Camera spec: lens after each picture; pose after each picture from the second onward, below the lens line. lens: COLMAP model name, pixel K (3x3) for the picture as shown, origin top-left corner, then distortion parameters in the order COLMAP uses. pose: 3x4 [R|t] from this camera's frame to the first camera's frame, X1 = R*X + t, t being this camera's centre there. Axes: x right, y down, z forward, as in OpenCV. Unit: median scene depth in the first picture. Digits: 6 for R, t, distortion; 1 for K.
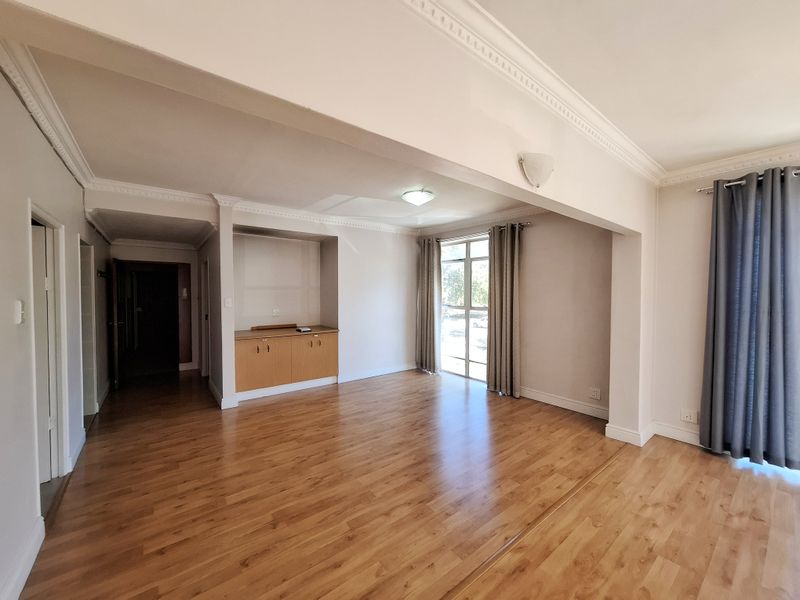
lens RADIAL K [[319.6, 0, 400.0], [0, 319.6, 300.0], [0, 0, 1]] dist [0.002007, 0.000393]
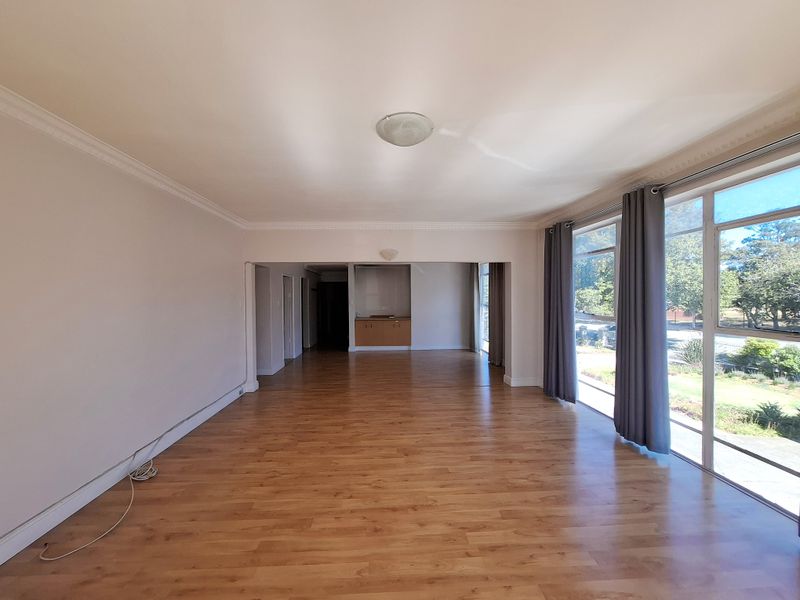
lens RADIAL K [[315.4, 0, 395.9], [0, 315.4, 299.3], [0, 0, 1]] dist [-0.006349, 0.000246]
pose [[0.820160, -0.003826, -0.572122, 0.813776], [-0.004355, 0.999907, -0.012929, 0.012270], [0.572118, 0.013095, 0.820067, -0.492306]]
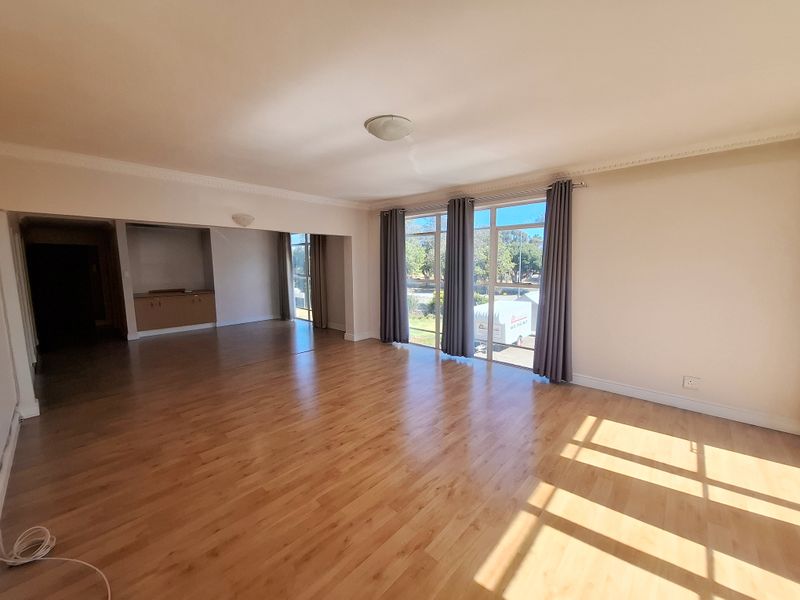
lens RADIAL K [[317.3, 0, 398.5], [0, 317.3, 300.2], [0, 0, 1]] dist [-0.001624, 0.000033]
pose [[0.986508, -0.027737, 0.161343, 0.477336], [0.012857, 0.995625, 0.092553, 0.006543], [-0.163205, -0.089230, 0.982549, -0.685550]]
